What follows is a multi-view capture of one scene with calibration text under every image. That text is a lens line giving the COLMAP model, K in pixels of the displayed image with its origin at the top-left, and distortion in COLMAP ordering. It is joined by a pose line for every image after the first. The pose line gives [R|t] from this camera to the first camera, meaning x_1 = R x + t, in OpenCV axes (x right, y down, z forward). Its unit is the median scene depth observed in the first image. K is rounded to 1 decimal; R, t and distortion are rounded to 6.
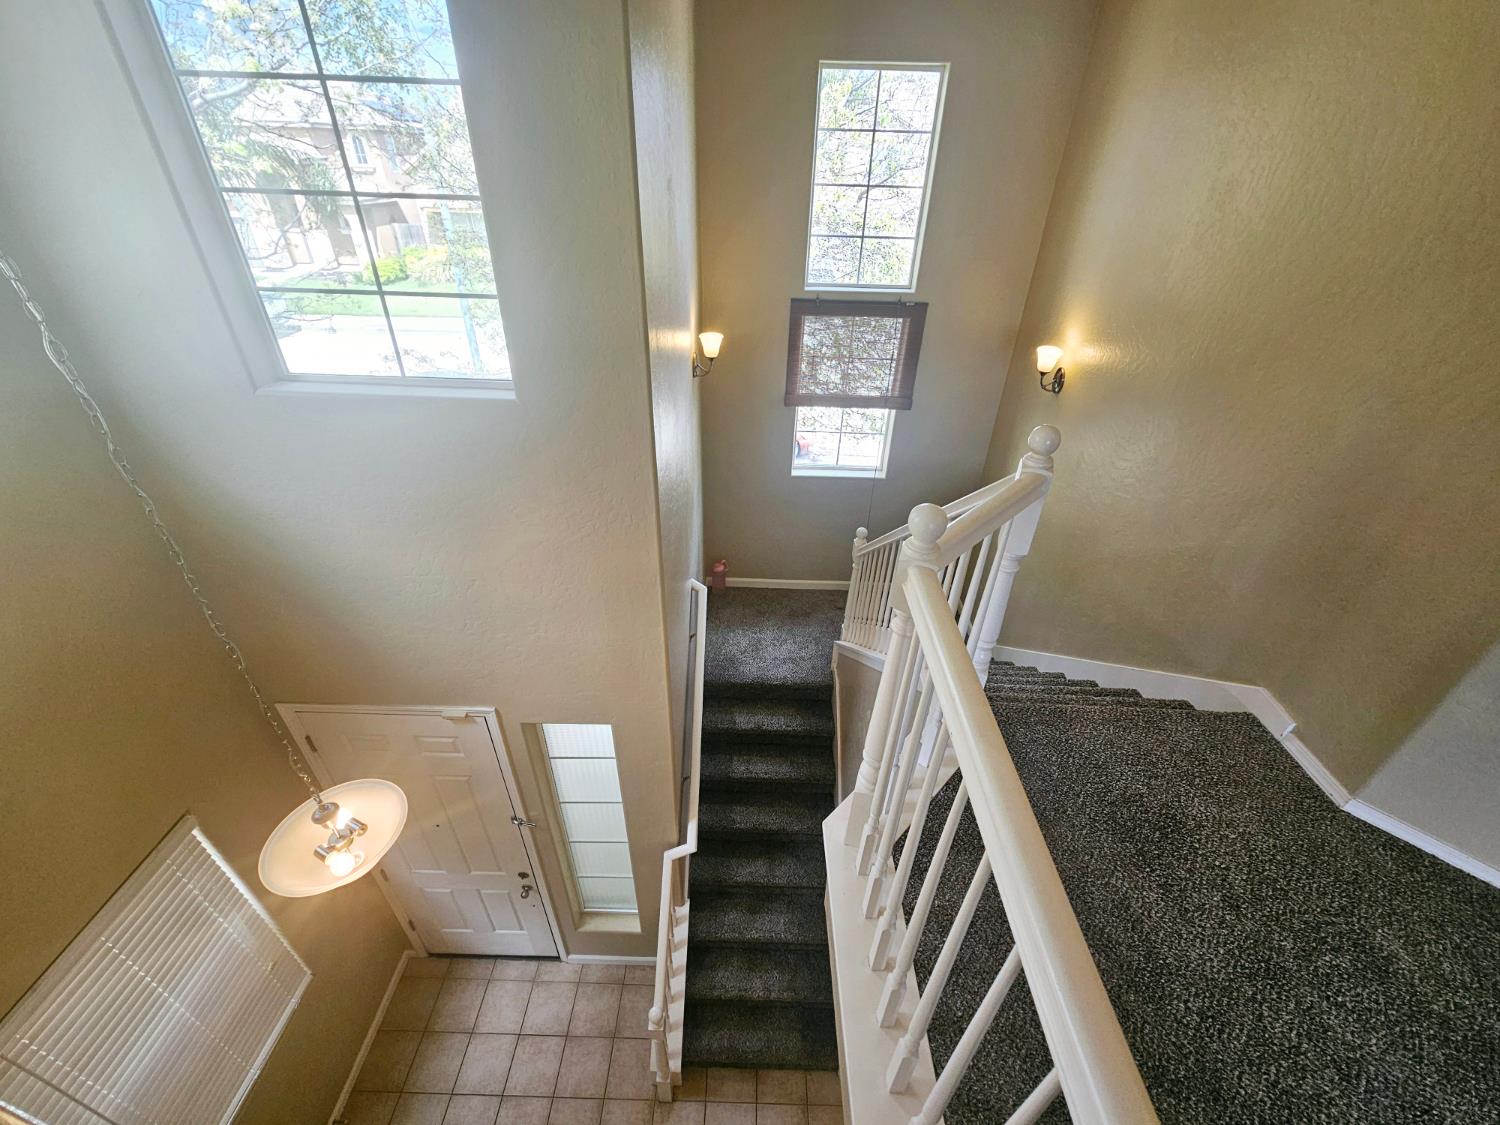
lens RADIAL K [[602.2, 0, 750.0], [0, 602.2, 562.5], [0, 0, 1]] dist [-0.000662, -0.000067]
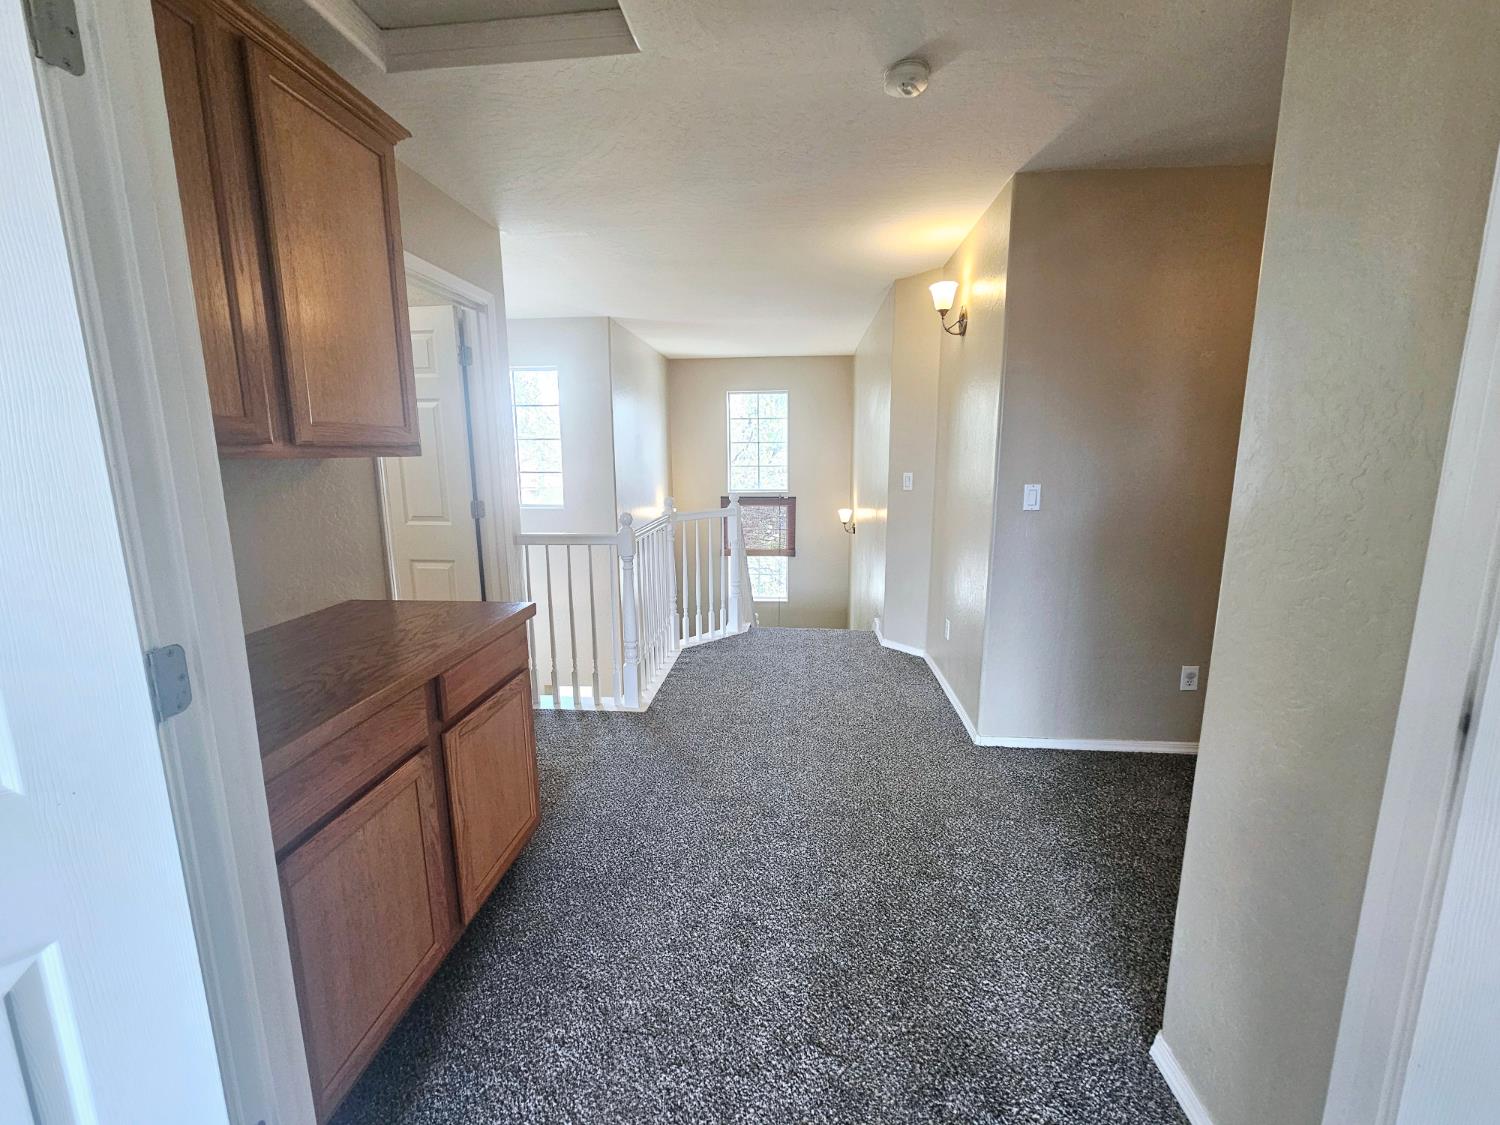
lens RADIAL K [[621.4, 0, 746.4], [0, 621.4, 555.8], [0, 0, 1]] dist [-0.000645, -0.000120]
pose [[0.997121, -0.021279, -0.072786, 0.279309], [-0.009264, 0.918455, -0.395416, 0.485500], [0.075264, 0.394952, 0.915614, -0.676569]]
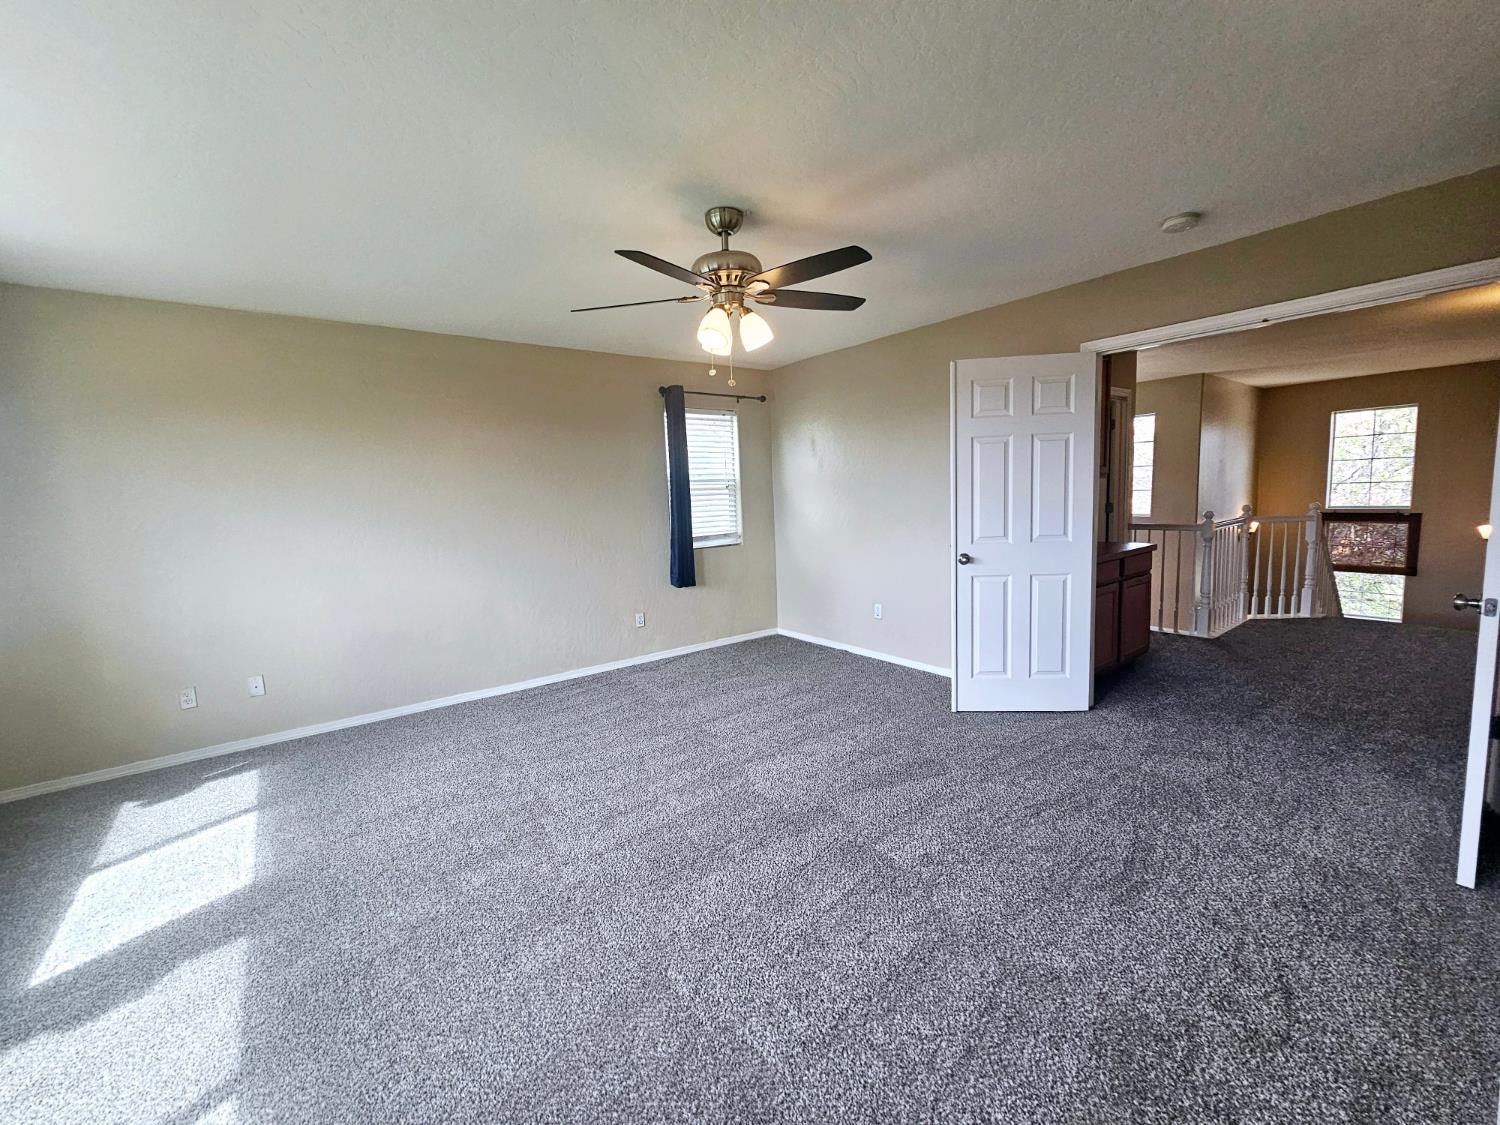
lens RADIAL K [[621.4, 0, 746.4], [0, 621.4, 555.8], [0, 0, 1]] dist [-0.000645, -0.000120]
pose [[0.628821, 0.033509, -0.776828, 0.466365], [-0.375835, 0.887708, -0.265936, 0.900277], [0.680685, 0.459186, 0.570803, -1.316725]]
